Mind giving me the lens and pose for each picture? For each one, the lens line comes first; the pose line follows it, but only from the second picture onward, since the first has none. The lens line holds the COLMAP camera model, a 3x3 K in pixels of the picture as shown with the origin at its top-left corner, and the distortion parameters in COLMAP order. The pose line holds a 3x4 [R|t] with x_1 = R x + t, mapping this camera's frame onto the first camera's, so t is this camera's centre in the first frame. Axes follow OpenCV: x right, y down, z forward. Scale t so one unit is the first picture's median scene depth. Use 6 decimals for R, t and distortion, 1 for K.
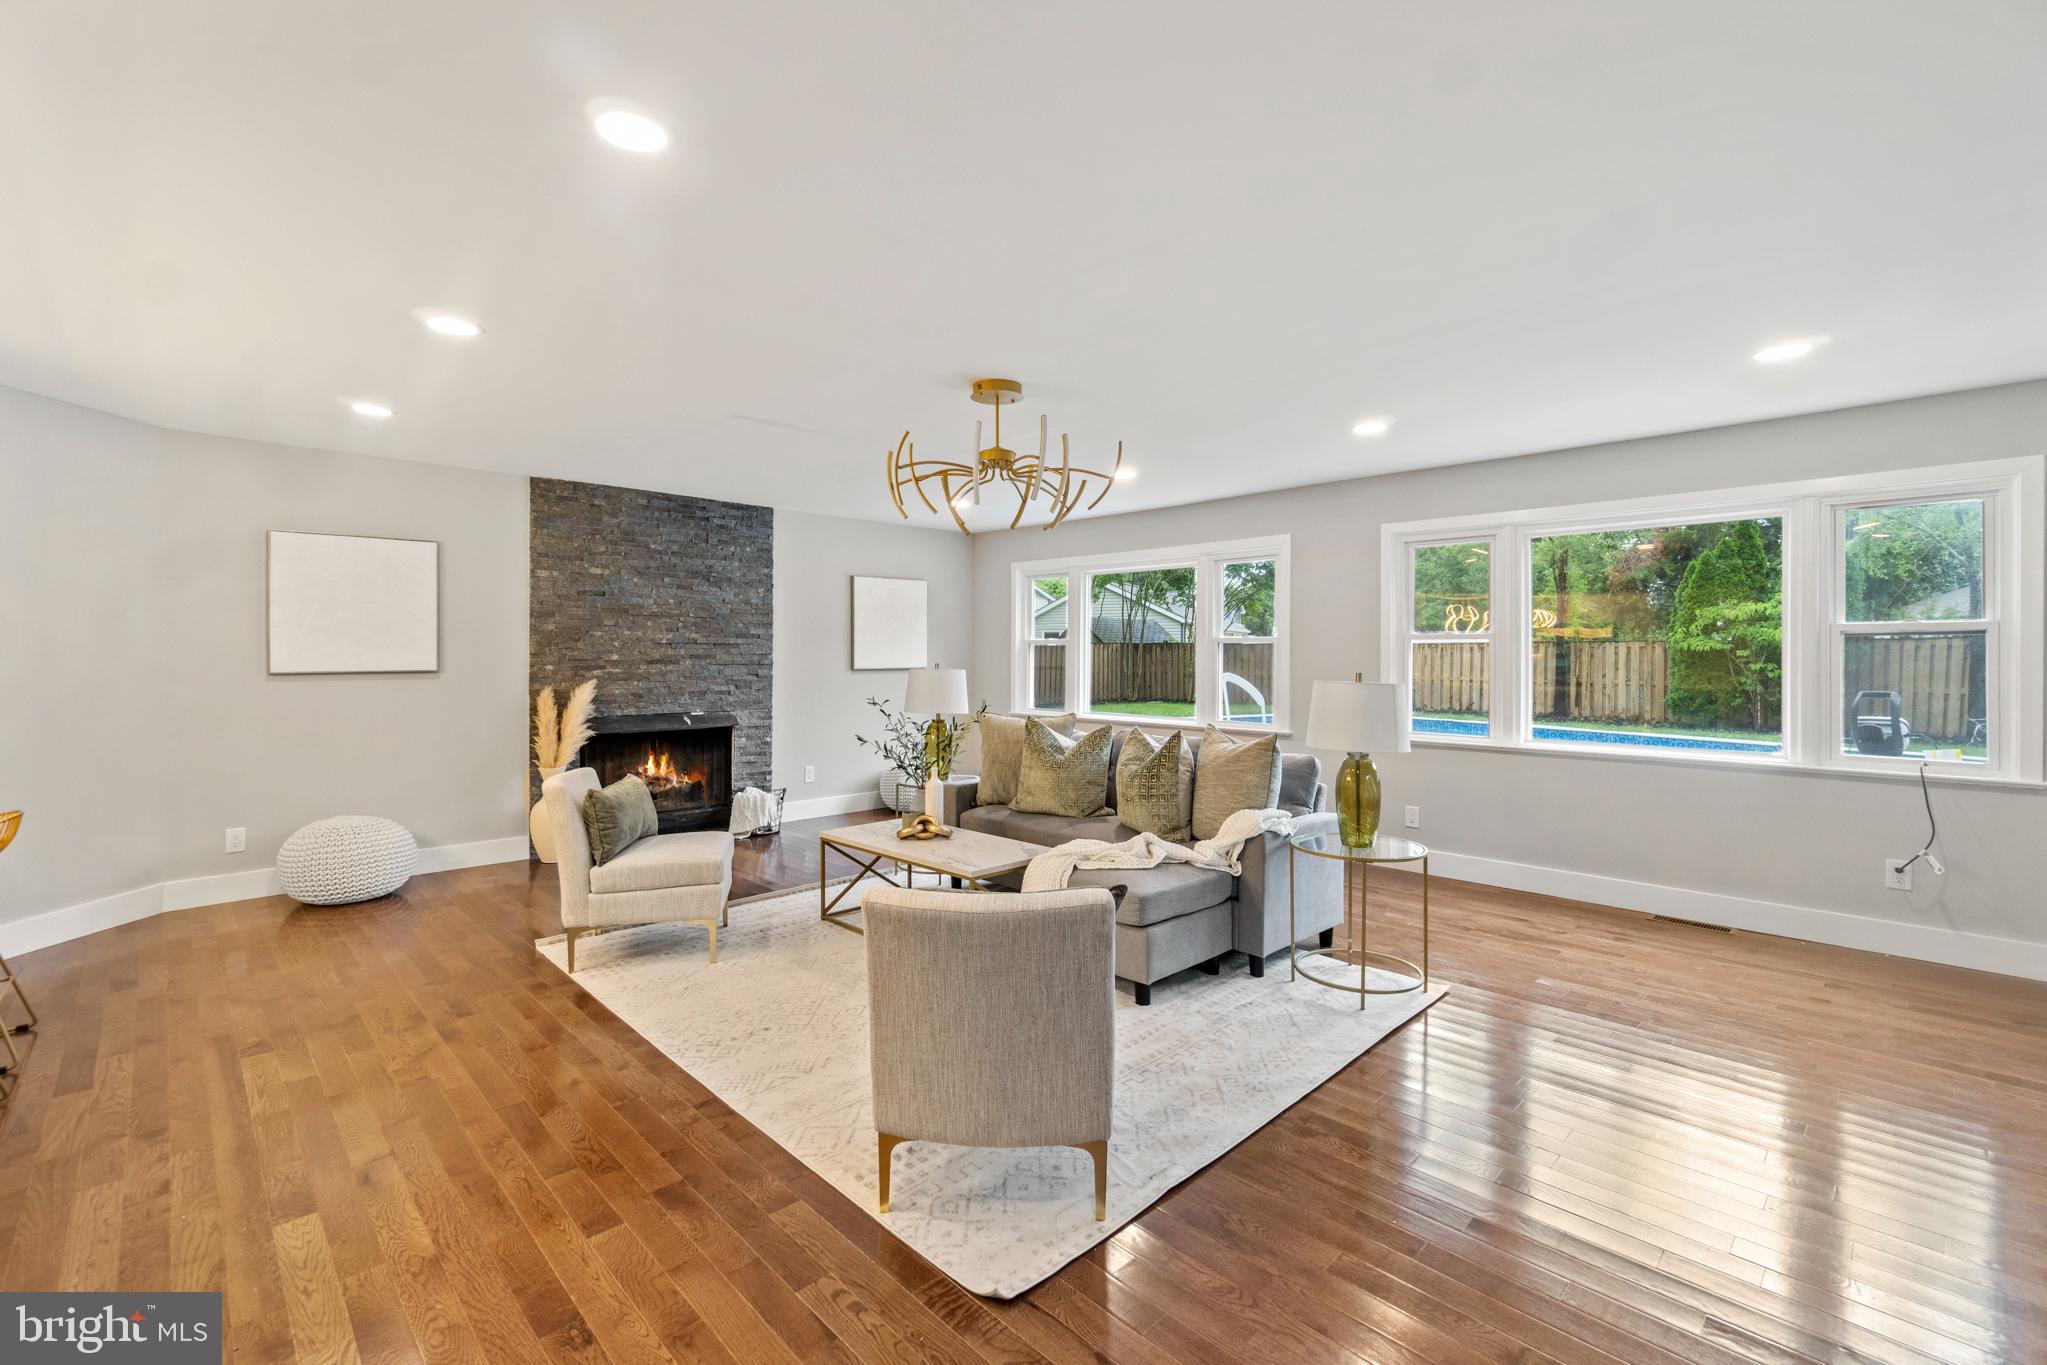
lens RADIAL K [[879.2, 0, 1030.9], [0, 879.2, 670.3], [0, 0, 1]] dist [0.001358, -0.000069]
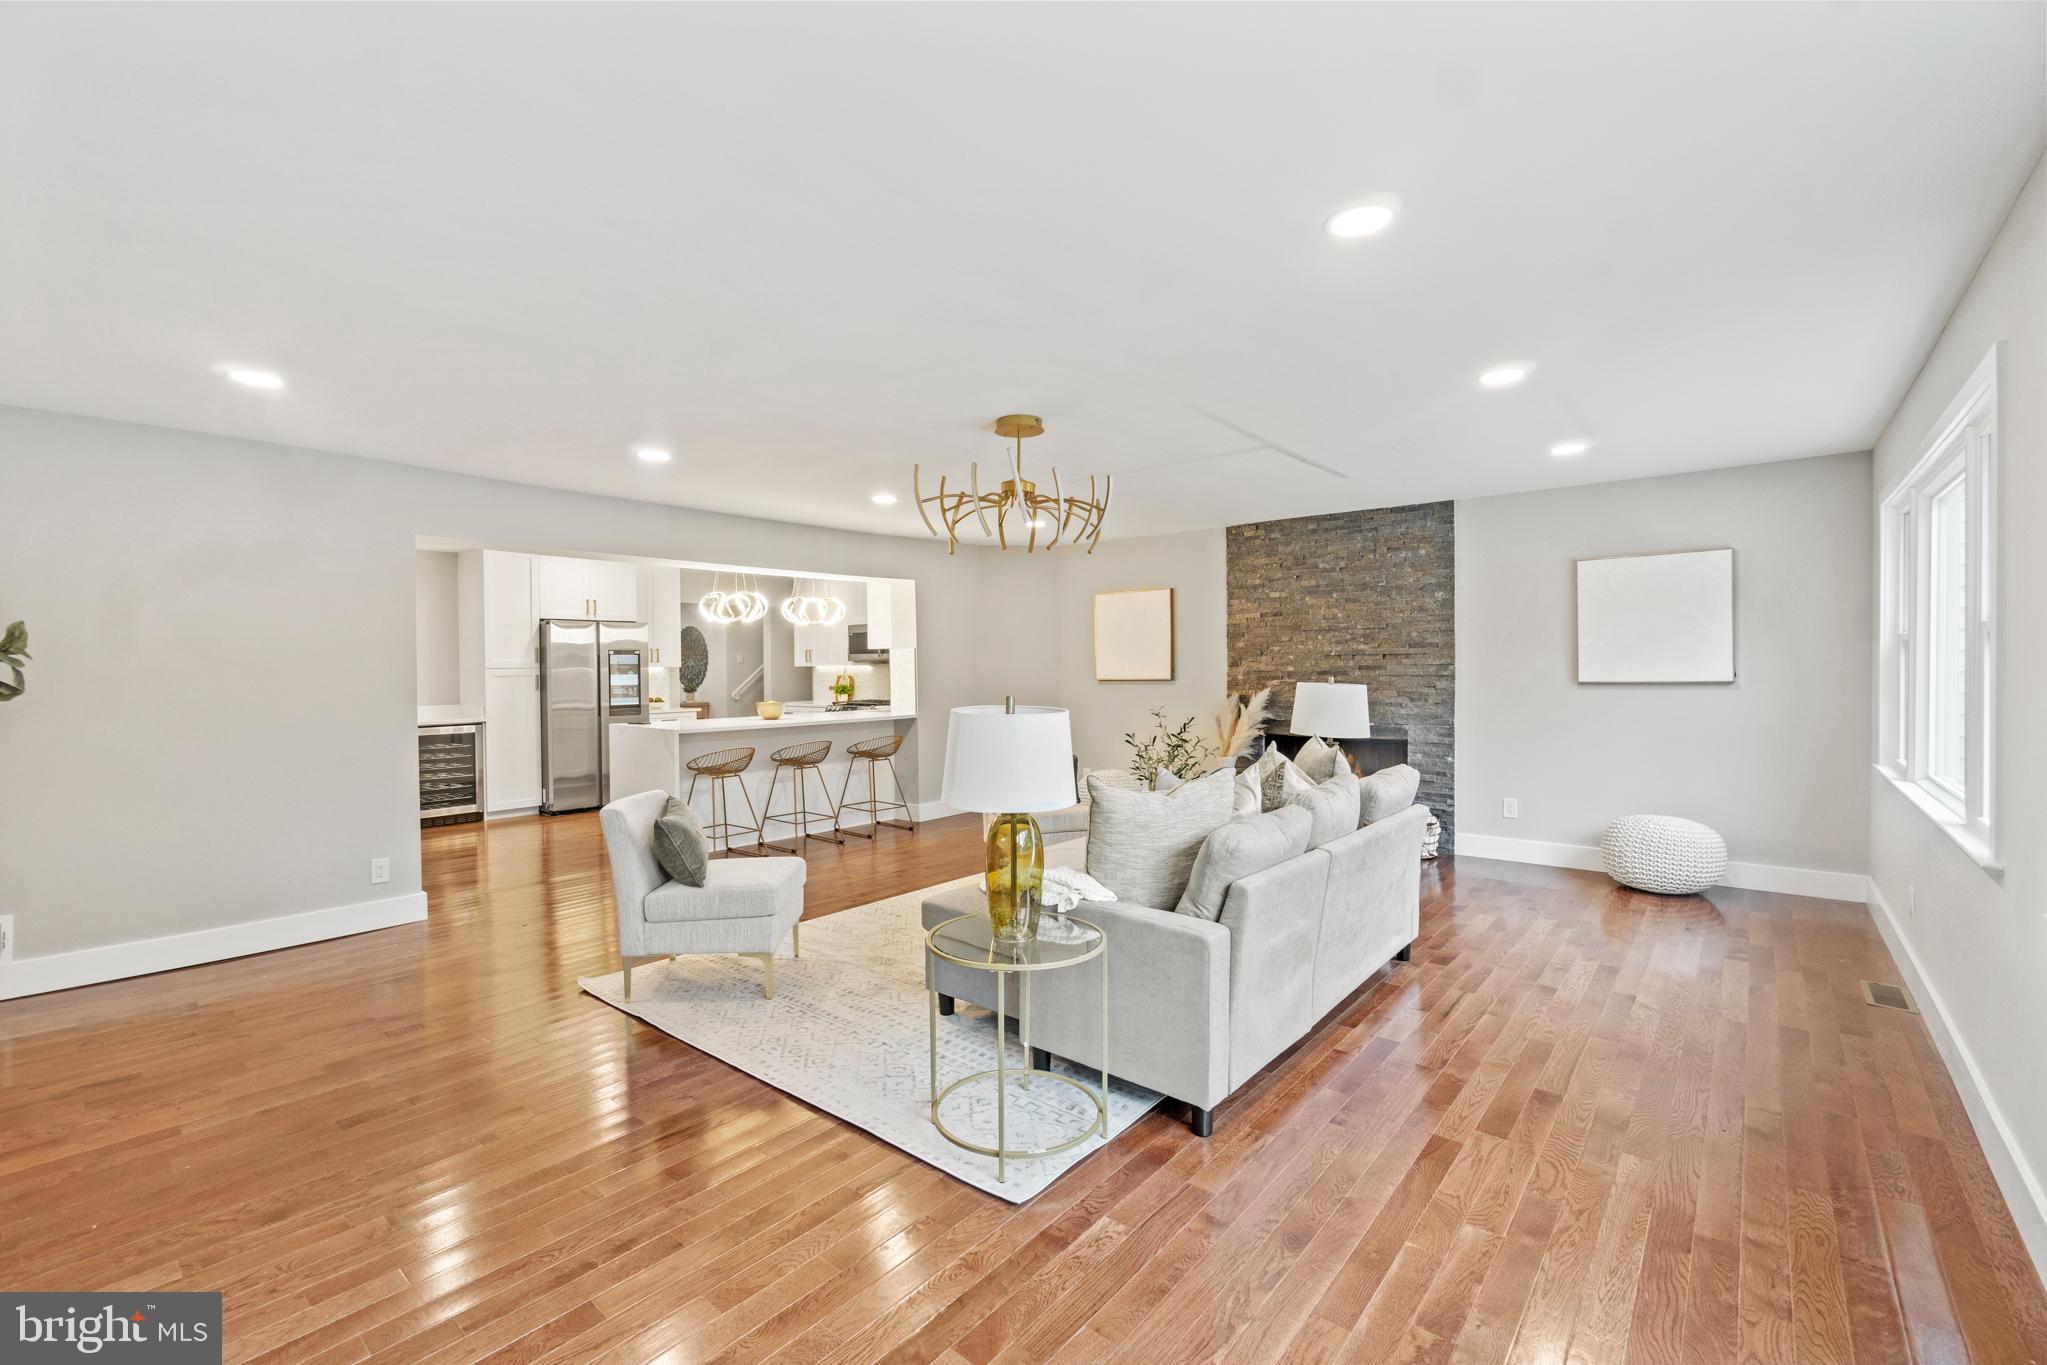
lens RADIAL K [[879.2, 0, 1029.0], [0, 879.2, 680.1], [0, 0, 1]] dist [0.001358, -0.000069]
pose [[0.096643, 0.018223, -0.995152, 0.594705], [-0.002777, 0.999833, 0.018039, -0.018838], [0.995315, 0.001020, 0.096677, 0.525731]]
